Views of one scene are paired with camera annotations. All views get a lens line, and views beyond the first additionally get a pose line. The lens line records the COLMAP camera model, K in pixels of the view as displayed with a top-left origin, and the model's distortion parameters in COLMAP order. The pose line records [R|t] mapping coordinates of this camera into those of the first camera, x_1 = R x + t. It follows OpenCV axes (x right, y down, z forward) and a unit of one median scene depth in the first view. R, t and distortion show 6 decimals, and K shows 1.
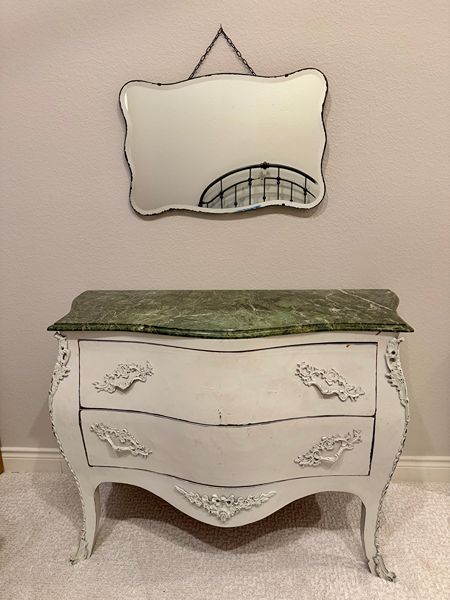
lens RADIAL K [[438.8, 0, 225.9], [0, 438.8, 300.4], [0, 0, 1]] dist [0.031576, -0.039090]
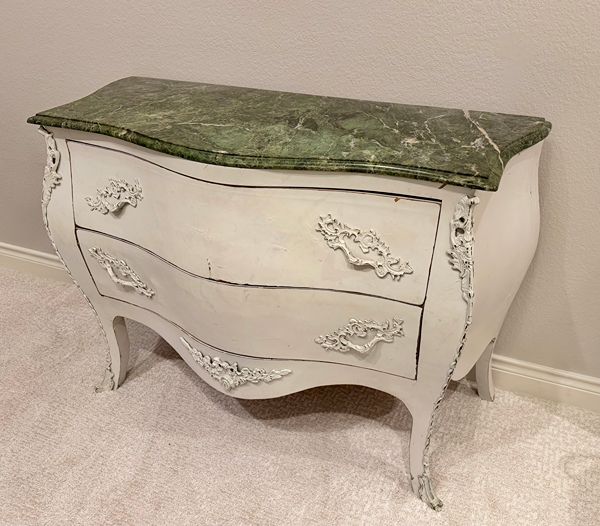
lens RADIAL K [[535.3, 0, 322.8], [0, 535.3, 276.0], [0, 0, 1]] dist [0.112717, -0.113845]
pose [[0.951574, 0.180601, -0.248779, 0.377578], [-0.098525, 0.945720, 0.309687, -0.025321], [0.291205, -0.270179, 0.917716, 0.193211]]
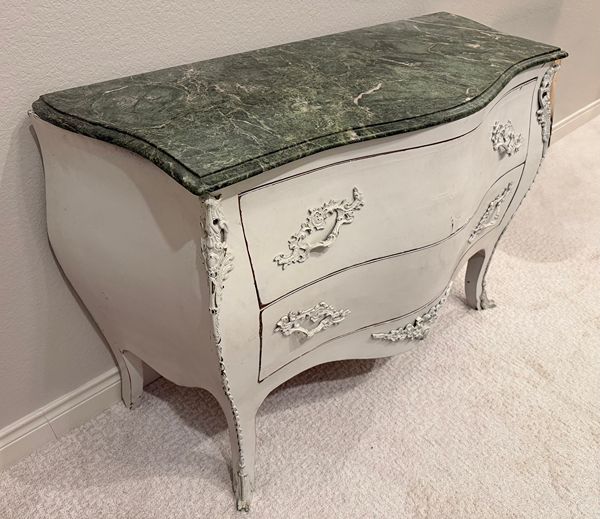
lens RADIAL K [[494.2, 0, 301.0], [0, 494.2, 258.5], [0, 0, 1]] dist [0.072731, -0.003399]
pose [[0.682266, -0.412029, 0.603941, -0.664600], [0.138445, 0.883933, 0.446649, -0.086656], [-0.717876, -0.221121, 0.660121, 0.577388]]
